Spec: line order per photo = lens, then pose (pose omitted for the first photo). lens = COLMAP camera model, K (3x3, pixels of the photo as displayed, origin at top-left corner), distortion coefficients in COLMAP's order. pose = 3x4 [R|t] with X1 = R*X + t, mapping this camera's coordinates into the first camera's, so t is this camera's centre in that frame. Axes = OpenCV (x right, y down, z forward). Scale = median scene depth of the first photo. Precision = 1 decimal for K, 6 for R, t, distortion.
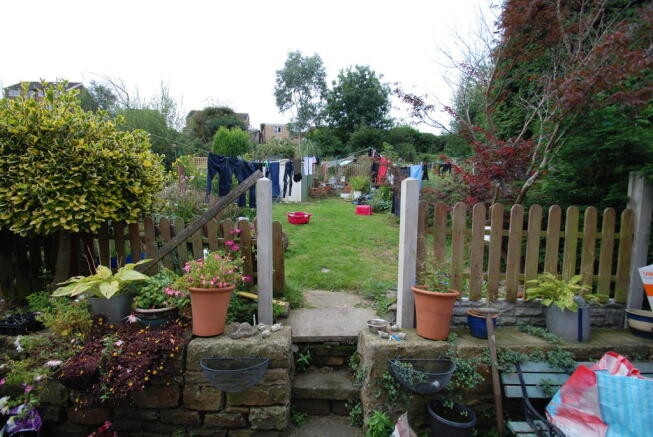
lens RADIAL K [[289.6, 0, 320.3], [0, 289.6, 222.1], [0, 0, 1]] dist [0.014888, -0.015047]
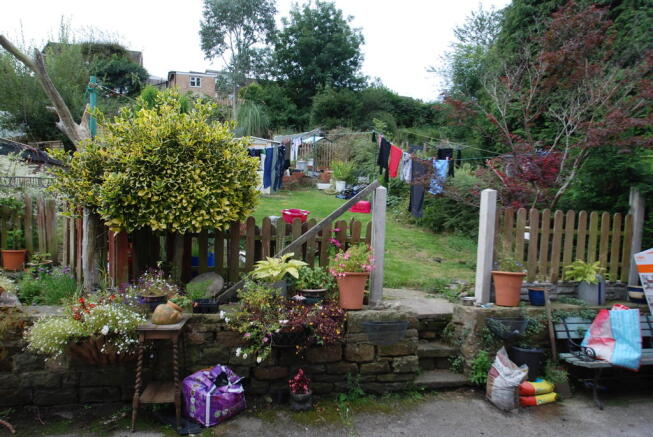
lens RADIAL K [[445.0, 0, 321.7], [0, 445.0, 221.0], [0, 0, 1]] dist [-0.031314, 0.002425]
pose [[0.983243, 0.004109, 0.182252, -0.588904], [-0.004052, 0.999992, -0.000683, -0.002853], [-0.182253, -0.000067, 0.983252, -0.613267]]
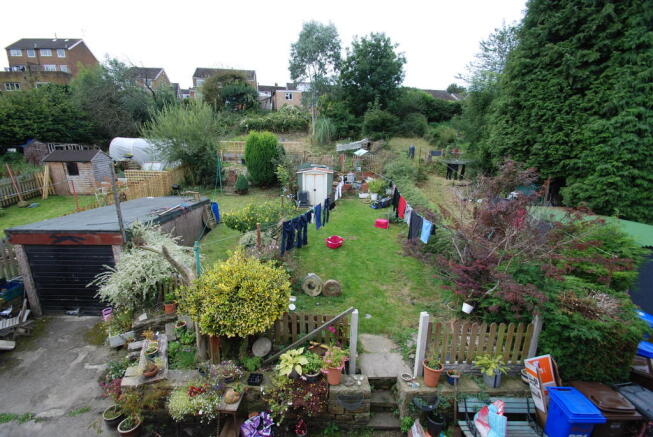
lens RADIAL K [[289.6, 0, 320.3], [0, 289.6, 222.1], [0, 0, 1]] dist [0.014888, -0.015047]
pose [[0.999904, 0.004195, -0.013197, -0.315591], [-0.001806, 0.984382, 0.176034, -0.866066], [0.013729, -0.175993, 0.984296, -0.717244]]
